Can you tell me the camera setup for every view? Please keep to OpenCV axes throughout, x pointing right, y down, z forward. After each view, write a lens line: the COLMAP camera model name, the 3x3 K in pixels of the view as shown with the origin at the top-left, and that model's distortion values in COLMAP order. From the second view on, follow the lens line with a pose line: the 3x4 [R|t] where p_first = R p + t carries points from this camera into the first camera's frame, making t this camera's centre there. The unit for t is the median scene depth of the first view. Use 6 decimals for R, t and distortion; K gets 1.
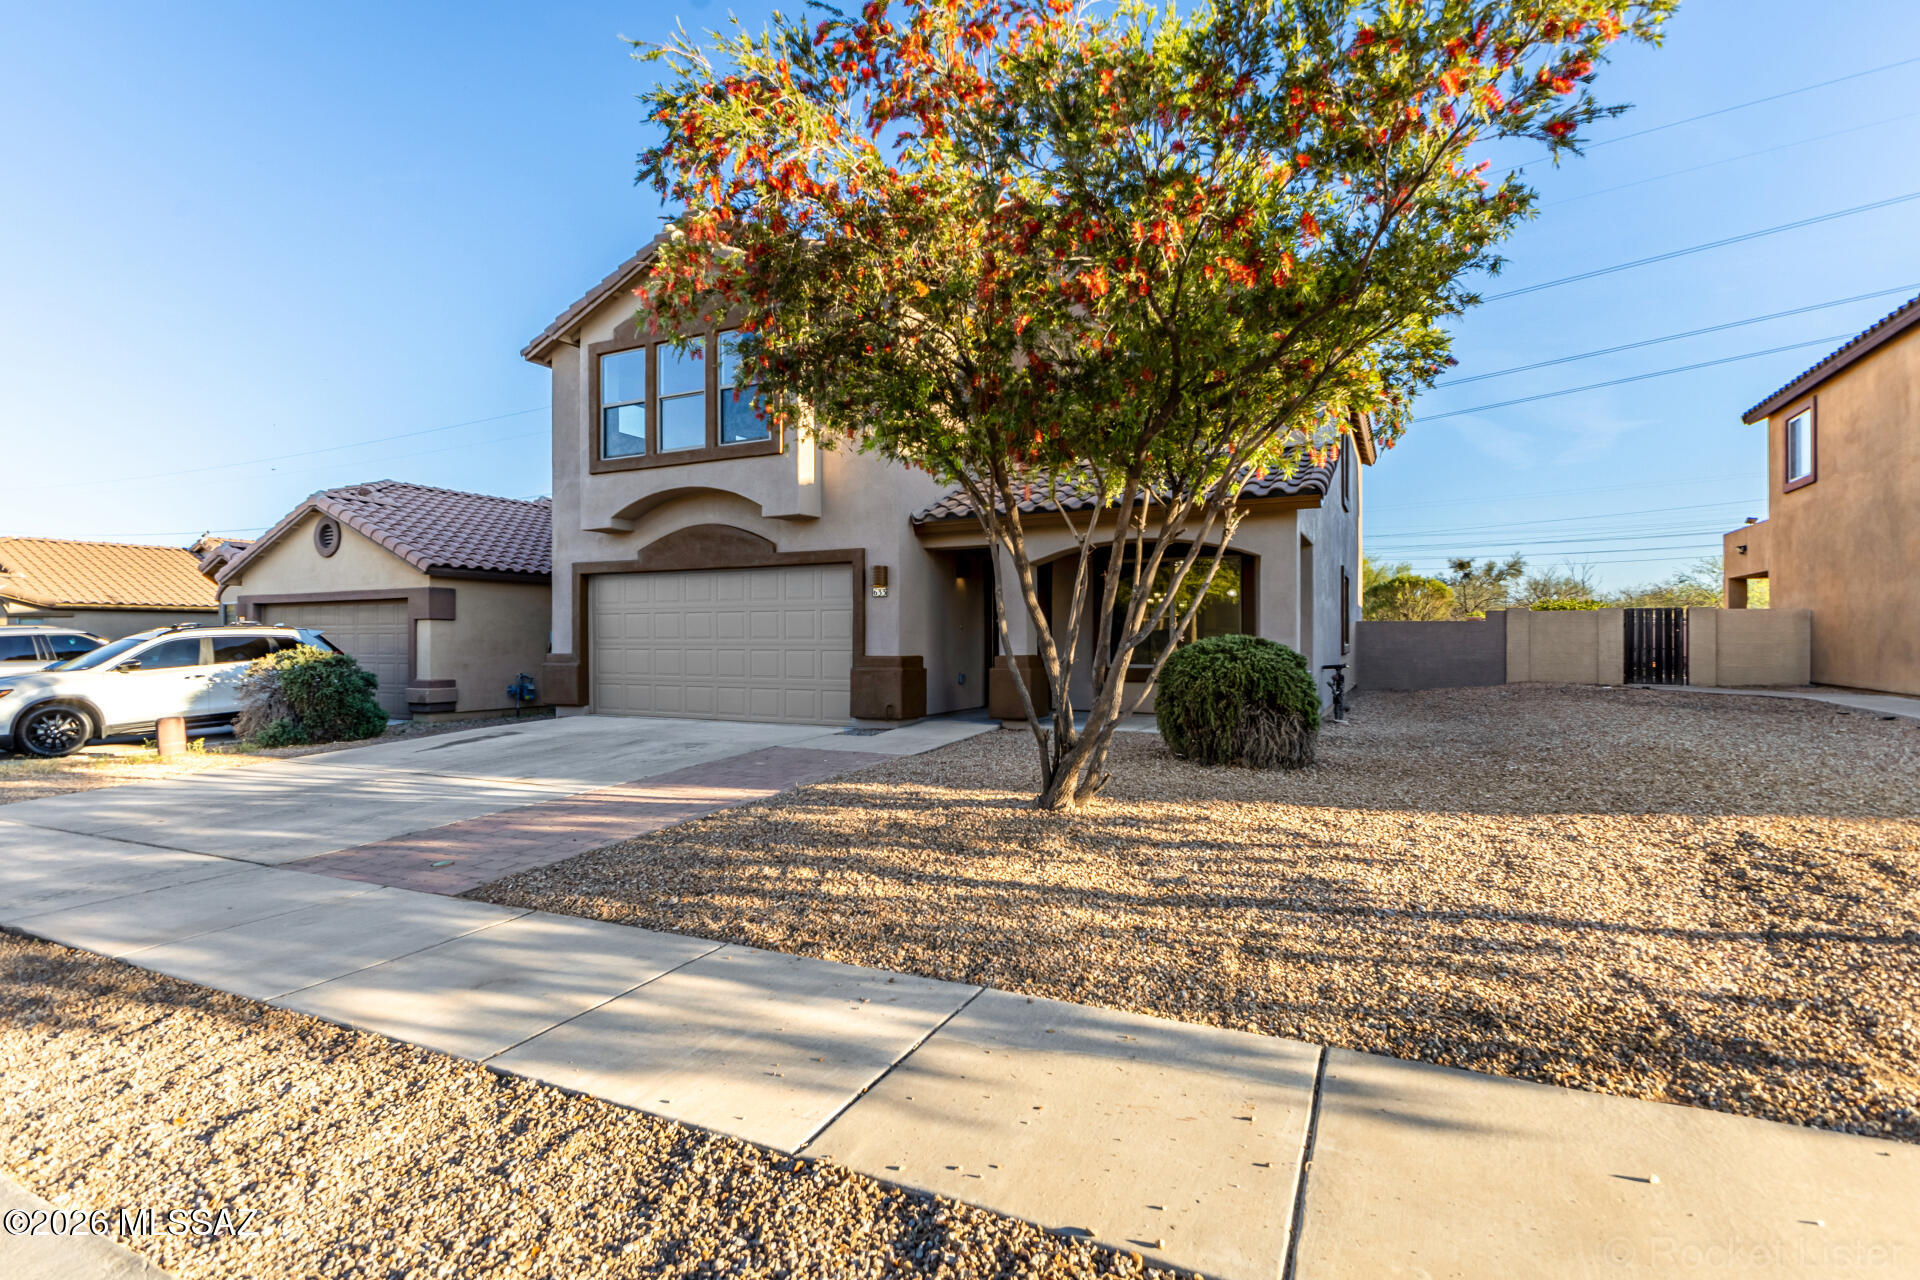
lens RADIAL K [[938.5, 0, 967.0], [0, 938.5, 635.9], [0, 0, 1]] dist [-0.001520, -0.000082]
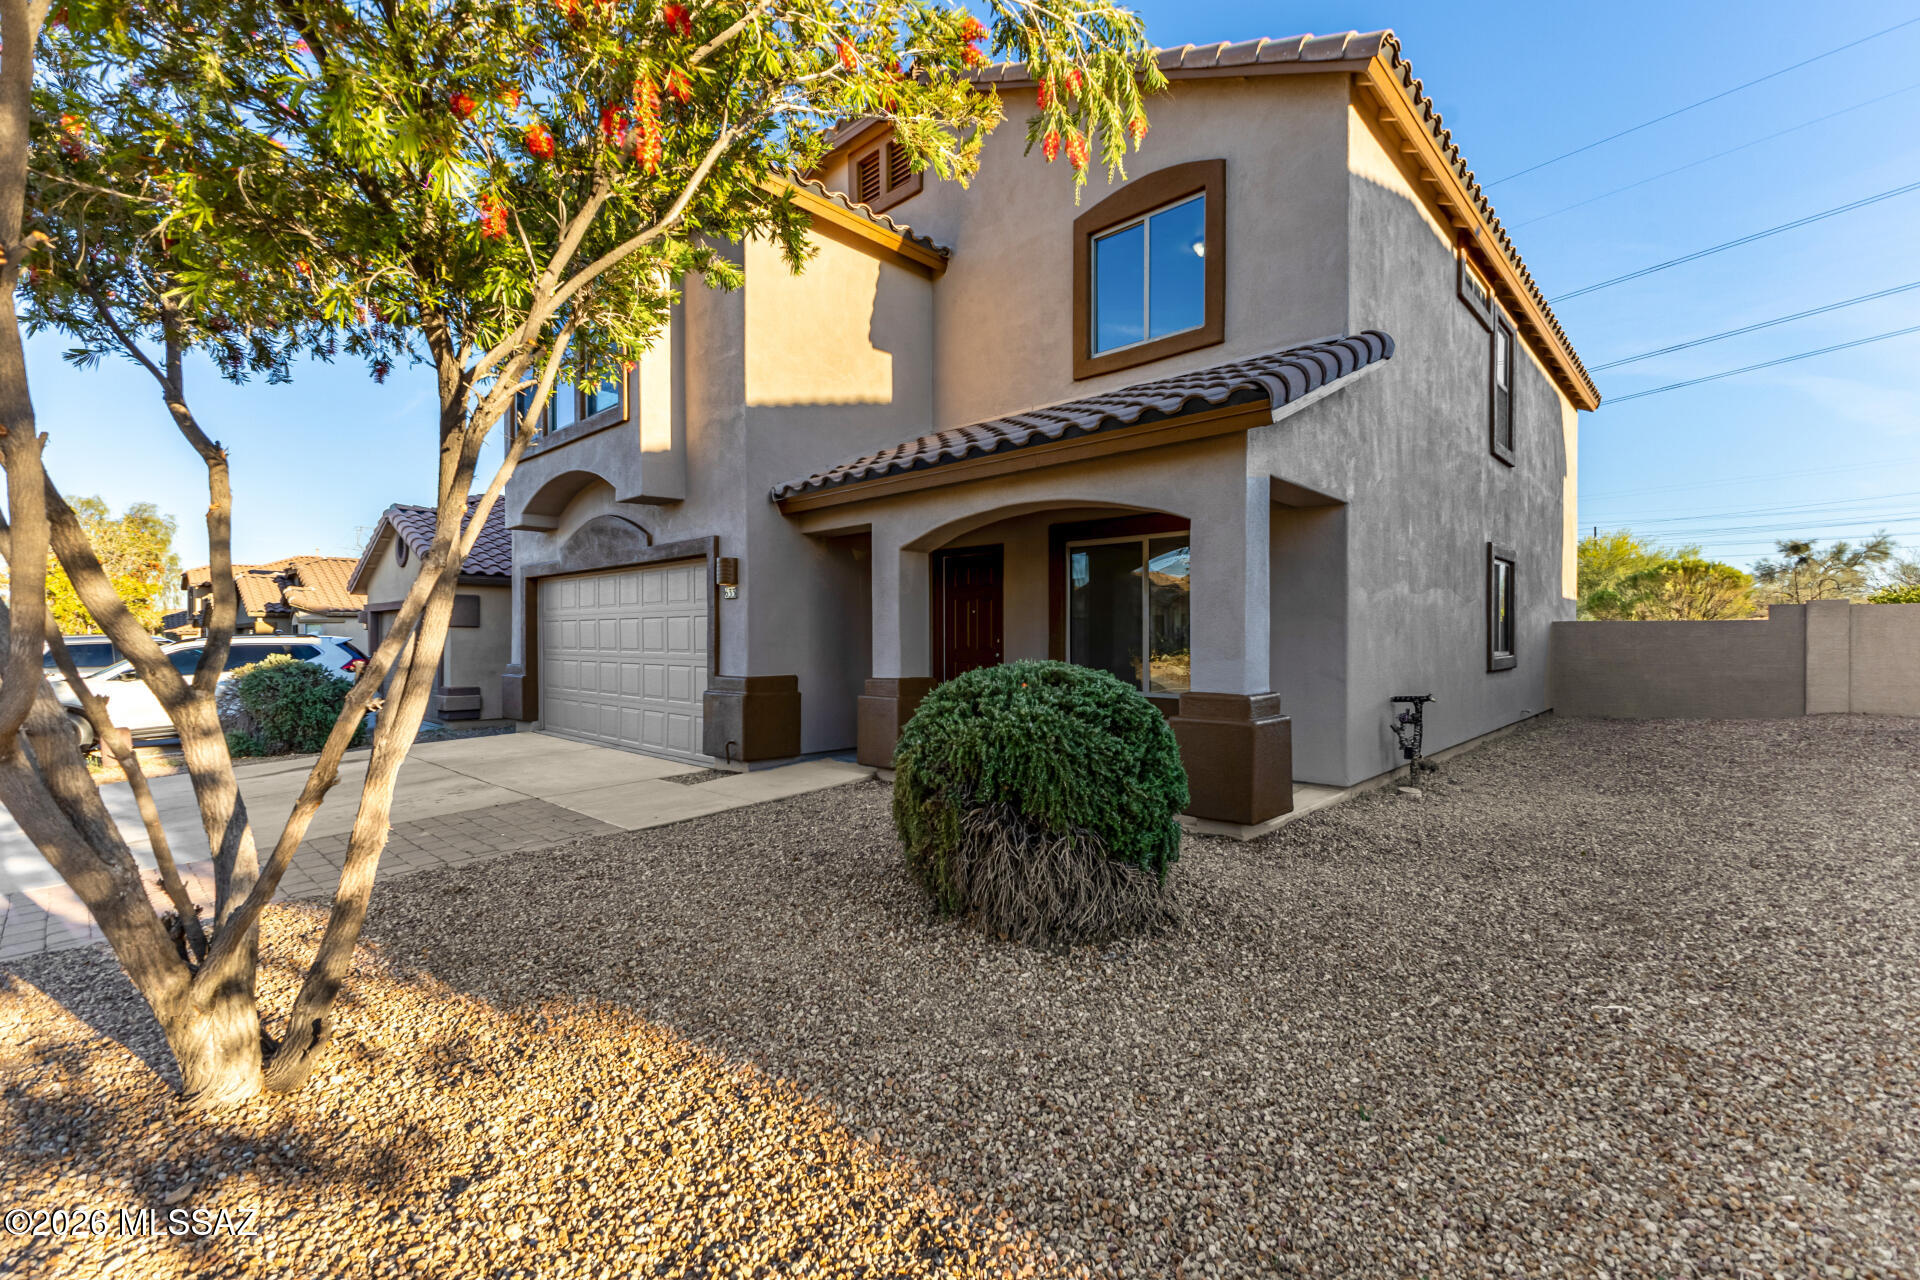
lens RADIAL K [[862.8, 0, 956.2], [0, 862.8, 630.9], [0, 0, 1]] dist [0.007806, -0.000077]
pose [[0.957816, -0.003024, -0.287365, 0.202310], [0.002320, 0.999993, -0.002789, -0.009113], [0.287371, 0.002004, 0.957817, 0.273493]]
